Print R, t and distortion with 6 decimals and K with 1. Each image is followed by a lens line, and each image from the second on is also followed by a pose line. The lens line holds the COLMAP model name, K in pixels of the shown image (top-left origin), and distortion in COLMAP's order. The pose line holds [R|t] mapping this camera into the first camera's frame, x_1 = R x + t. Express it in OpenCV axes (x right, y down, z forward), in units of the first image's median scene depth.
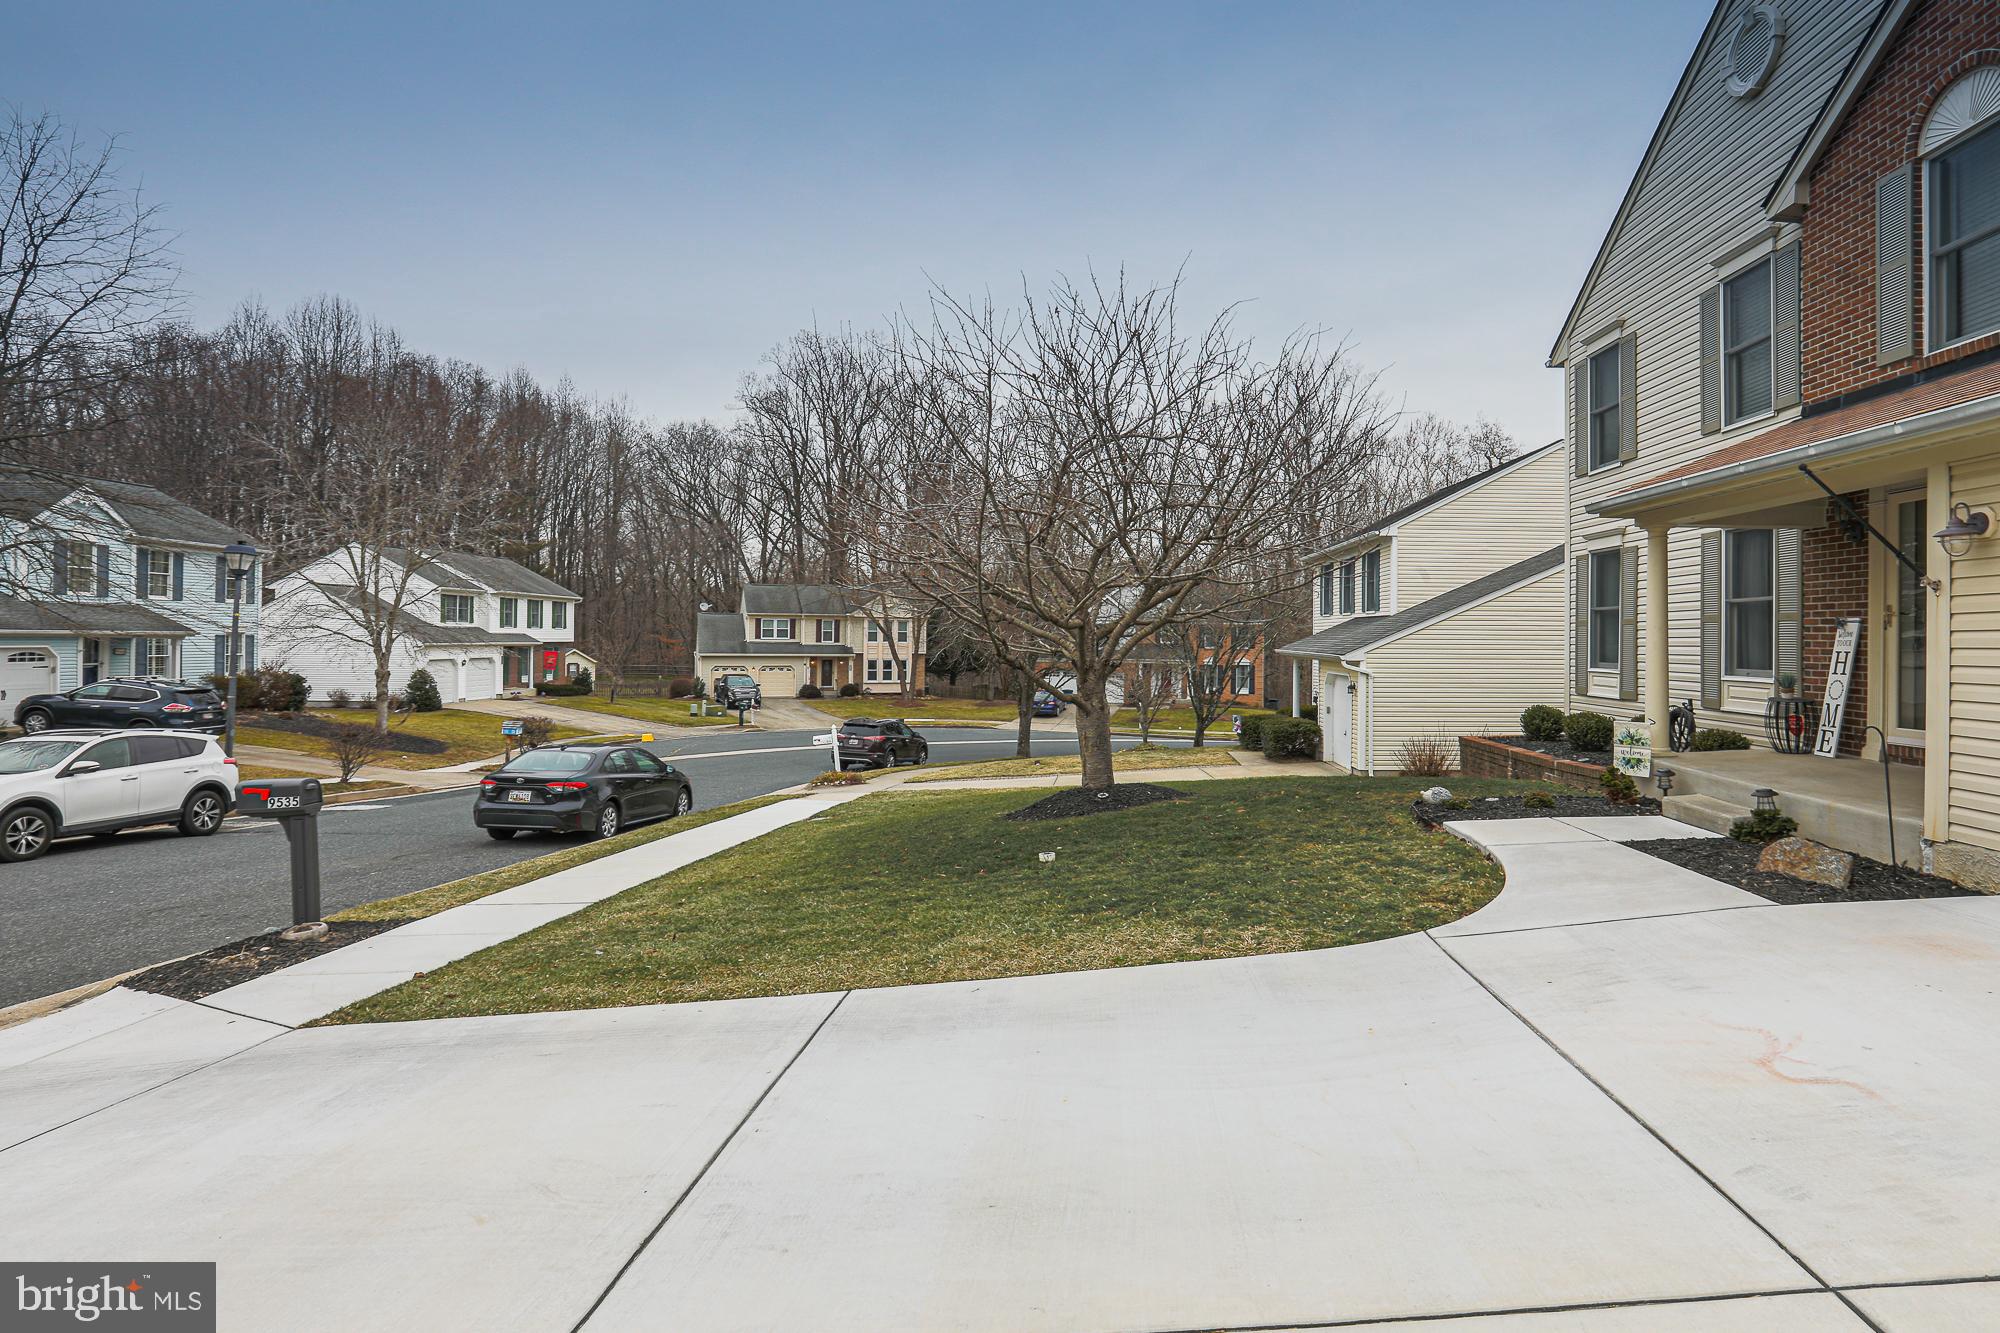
lens RADIAL K [[1018.7, 0, 1110.5], [0, 1018.7, 634.5], [0, 0, 1]] dist [-0.030142, 0.014891]
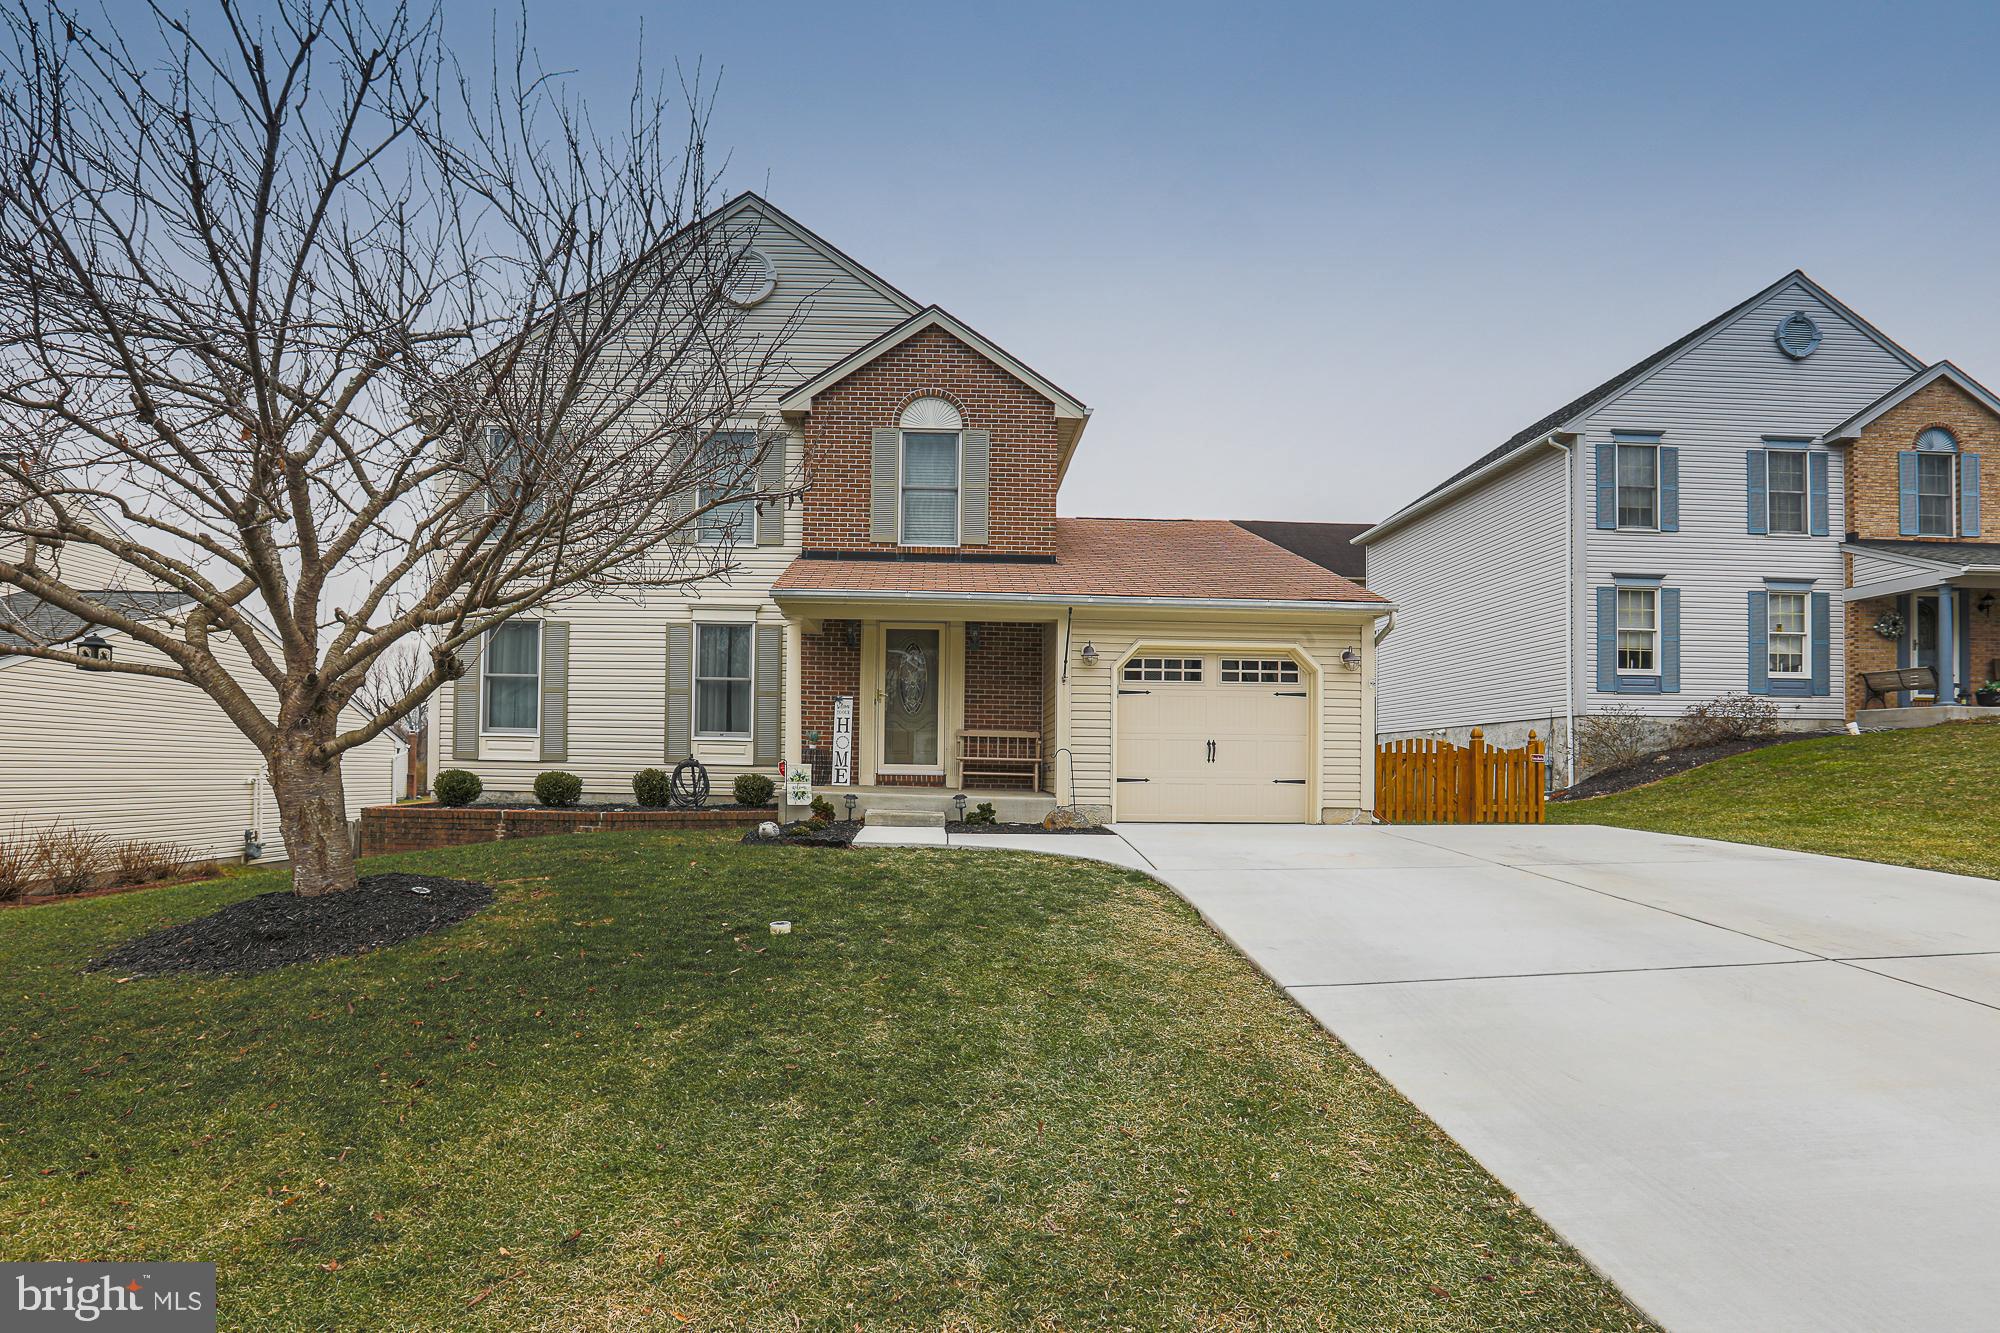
lens RADIAL K [[961.5, 0, 938.4], [0, 961.5, 770.3], [0, 0, 1]] dist [-0.033237, 0.000016]
pose [[0.026760, -0.002379, 0.999639, -0.705588], [-0.022457, 0.999743, 0.002981, 0.084964], [-0.999390, -0.022528, 0.026700, 0.765336]]
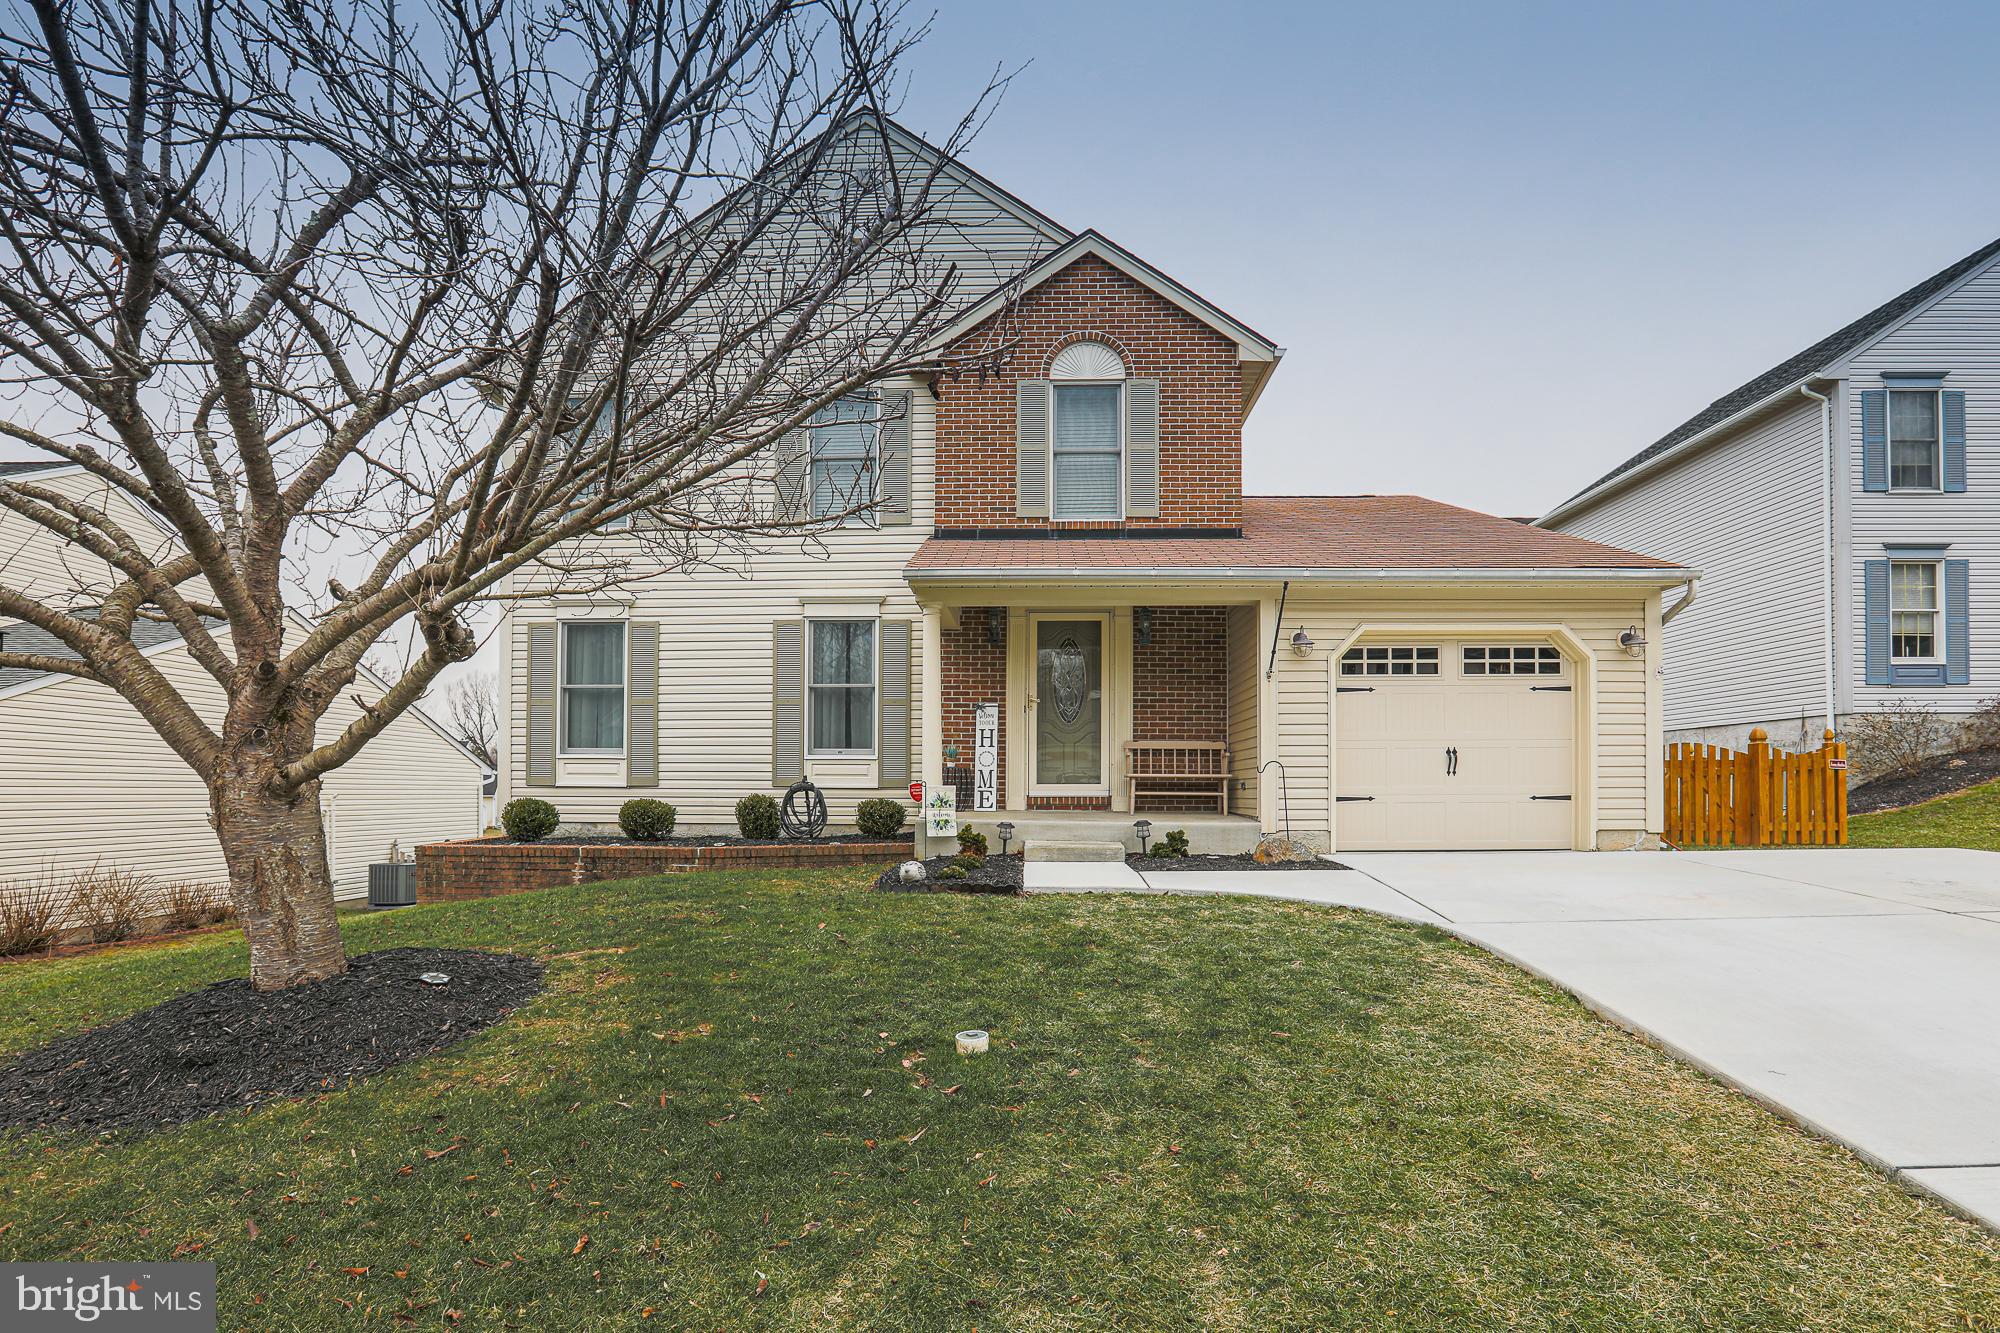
lens RADIAL K [[978.2, 0, 1006.4], [0, 978.2, 774.1], [0, 0, 1]] dist [-0.026185, 0.000794]
pose [[0.062483, 0.013343, 0.997957, -0.486643], [-0.007273, 0.999890, -0.012913, 0.085437], [-0.998020, -0.006451, 0.062574, 0.844817]]
